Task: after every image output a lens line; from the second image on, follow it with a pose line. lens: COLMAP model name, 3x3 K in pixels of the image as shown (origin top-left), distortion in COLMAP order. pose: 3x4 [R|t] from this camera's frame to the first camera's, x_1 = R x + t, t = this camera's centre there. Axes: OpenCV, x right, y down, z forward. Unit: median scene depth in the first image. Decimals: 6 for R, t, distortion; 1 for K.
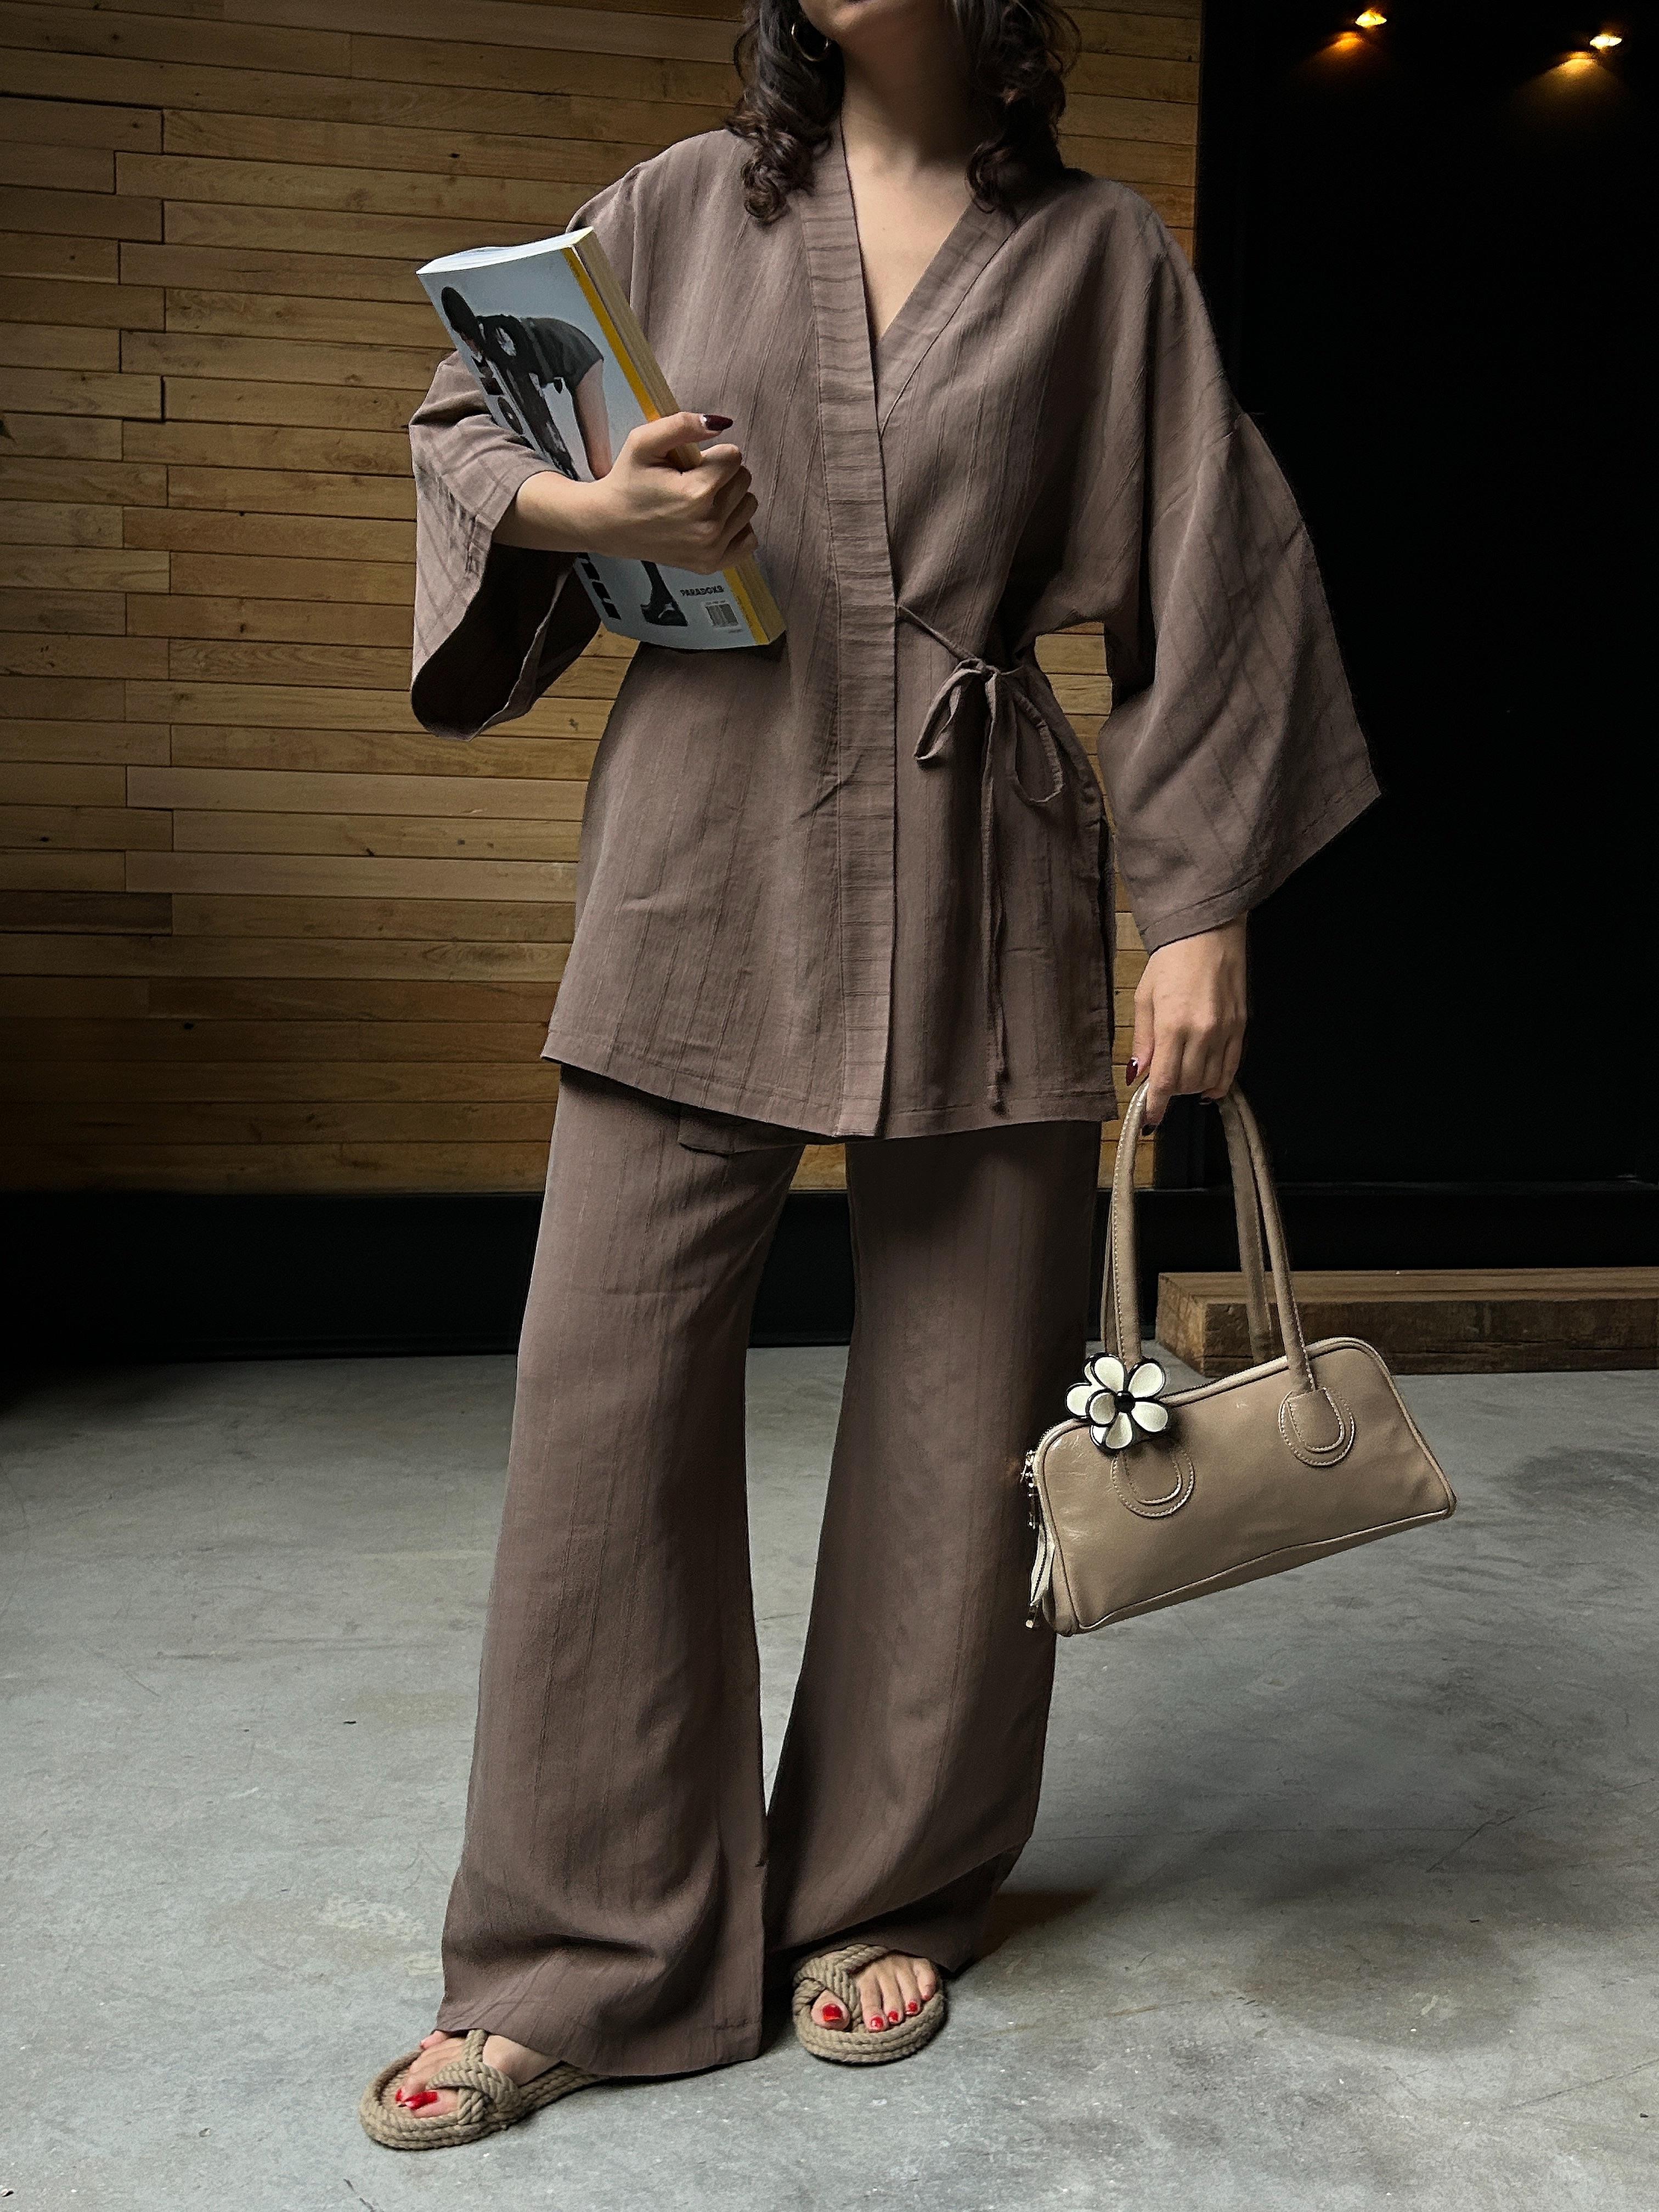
lens RADIAL K [[2306.2, 0, 851.6], [0, 2306.2, 1122.0], [0, 0, 1]] dist [0.010271, 0.000000]
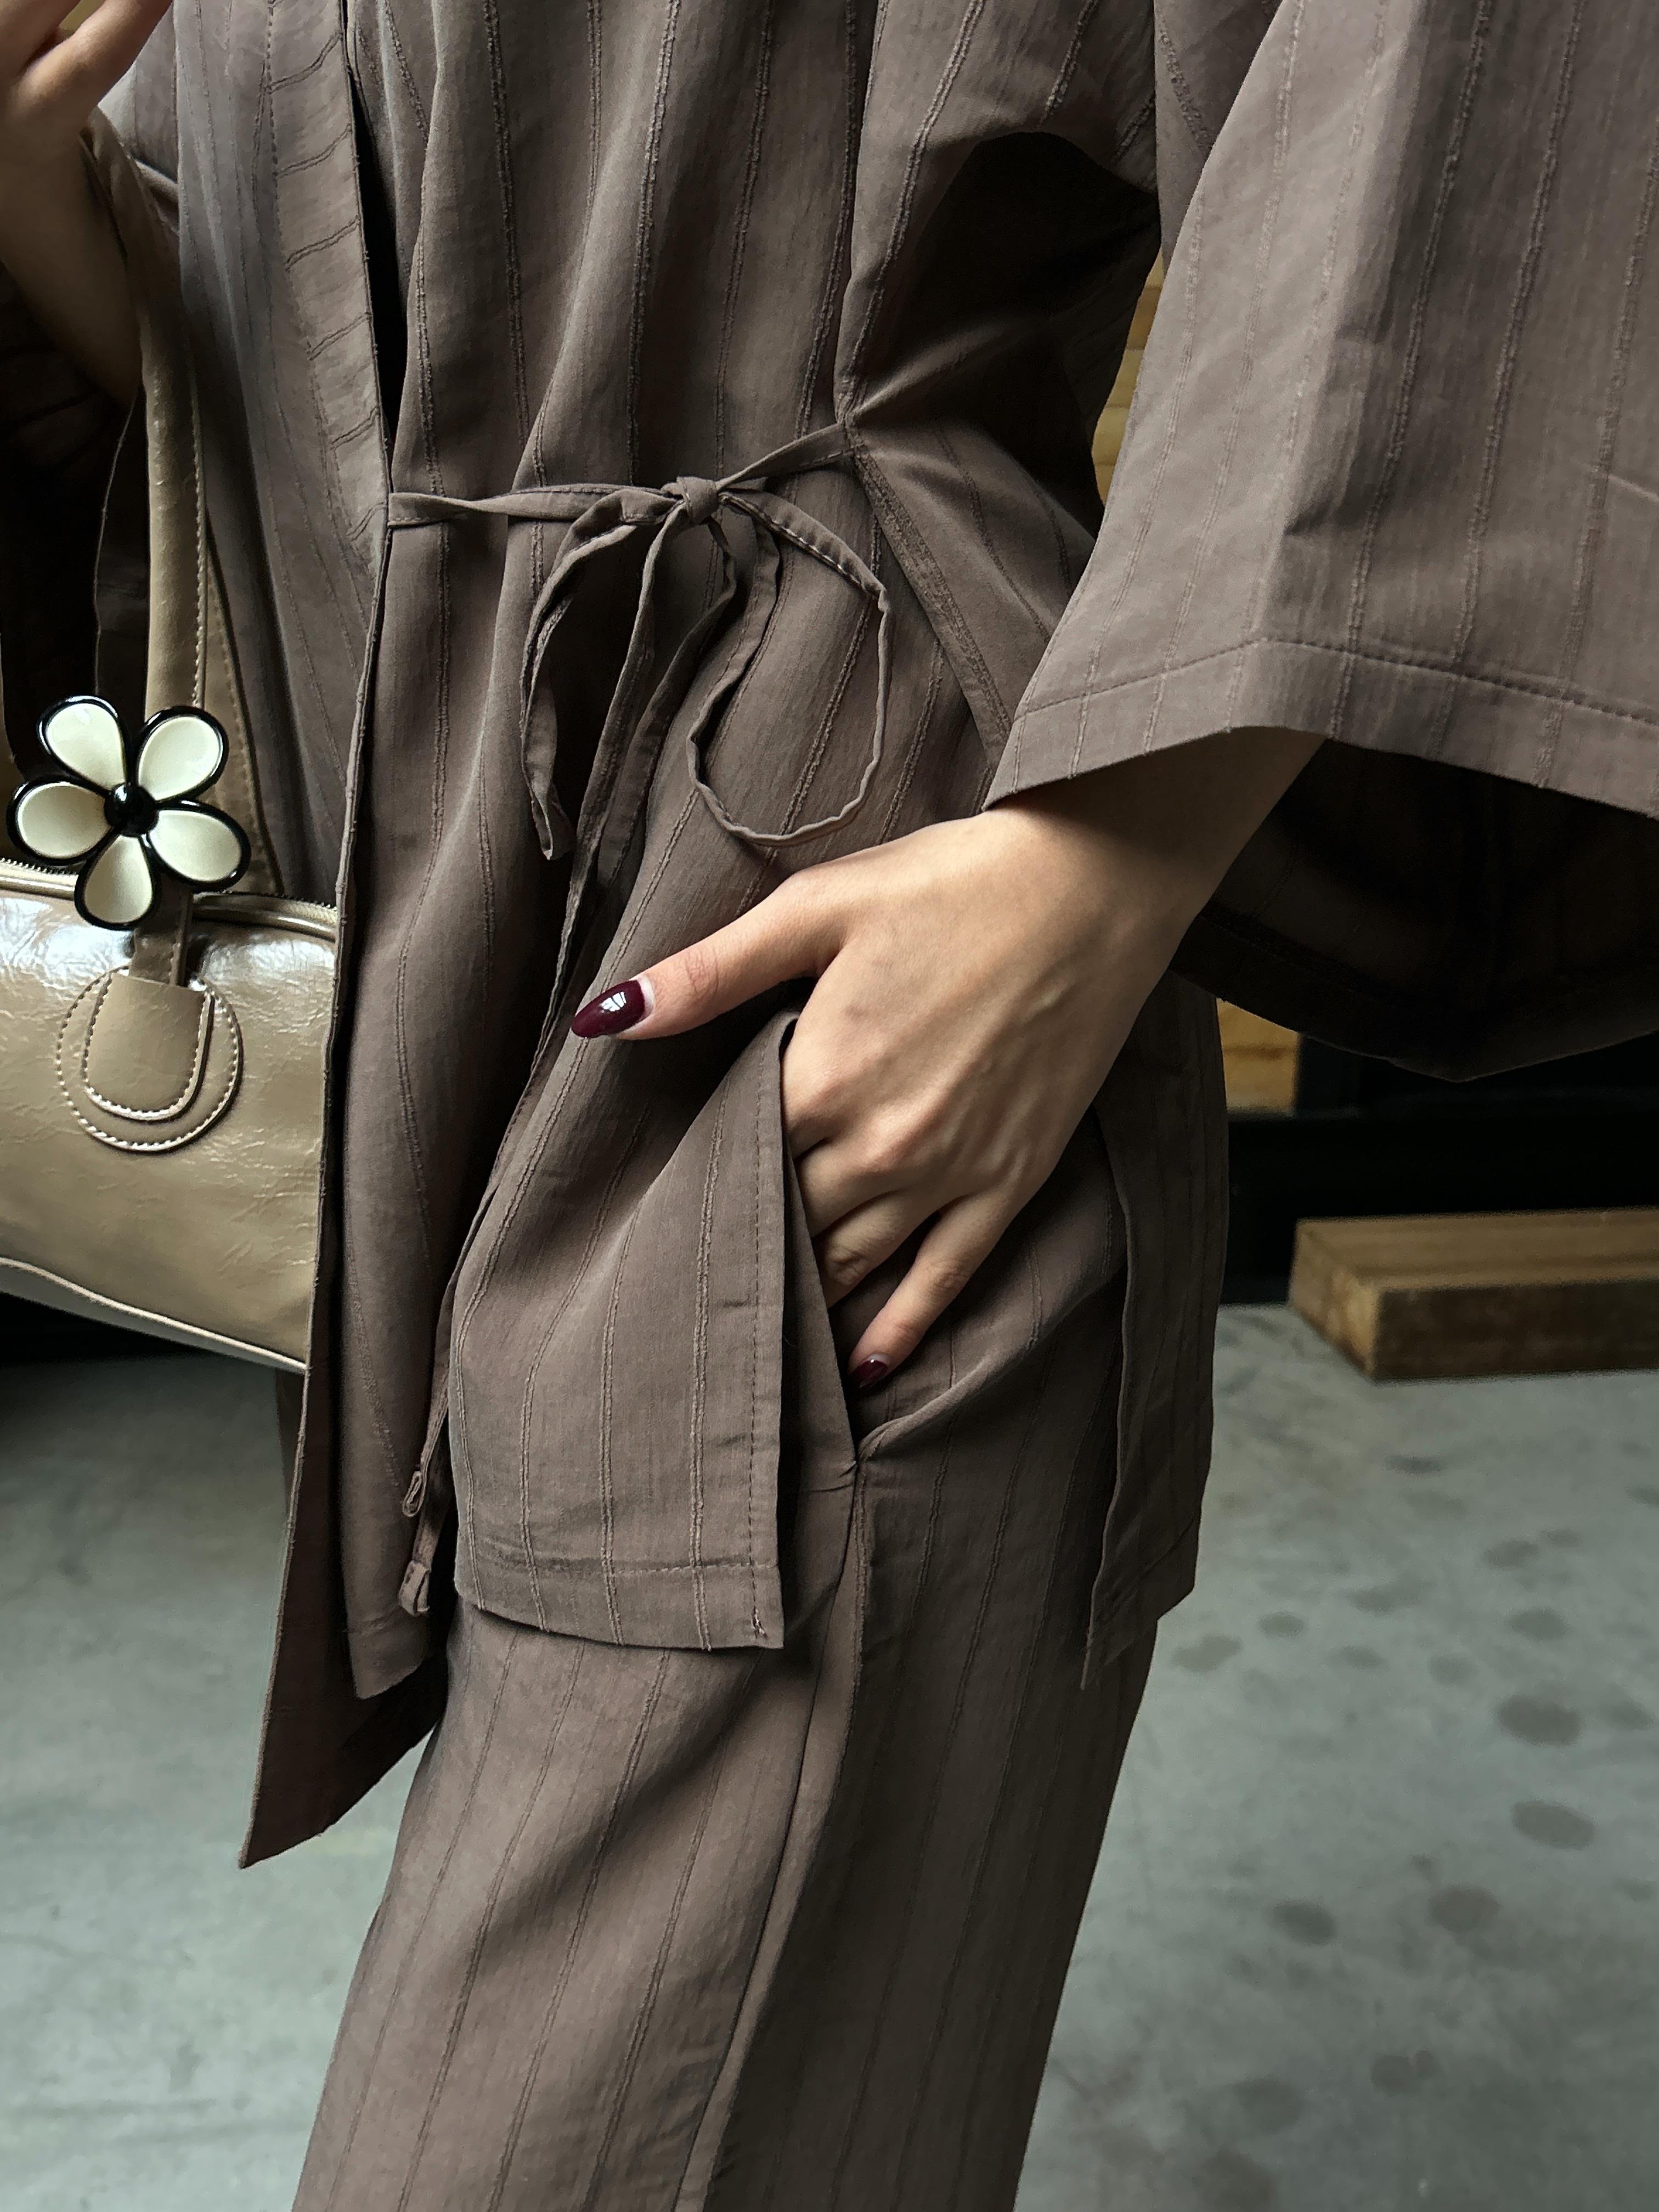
lens RADIAL K [[2166.8, 0, 816.5], [0, 2166.8, 1164.6], [0, 0, 1]] dist [0.006721, 0.000000]
pose [[0.999982, 0.000752, 0.005879, -0.035276], [-0.001721, 0.985999, 0.166745, -0.081308], [-0.005671, -0.166752, 0.985983, 0.322314]]
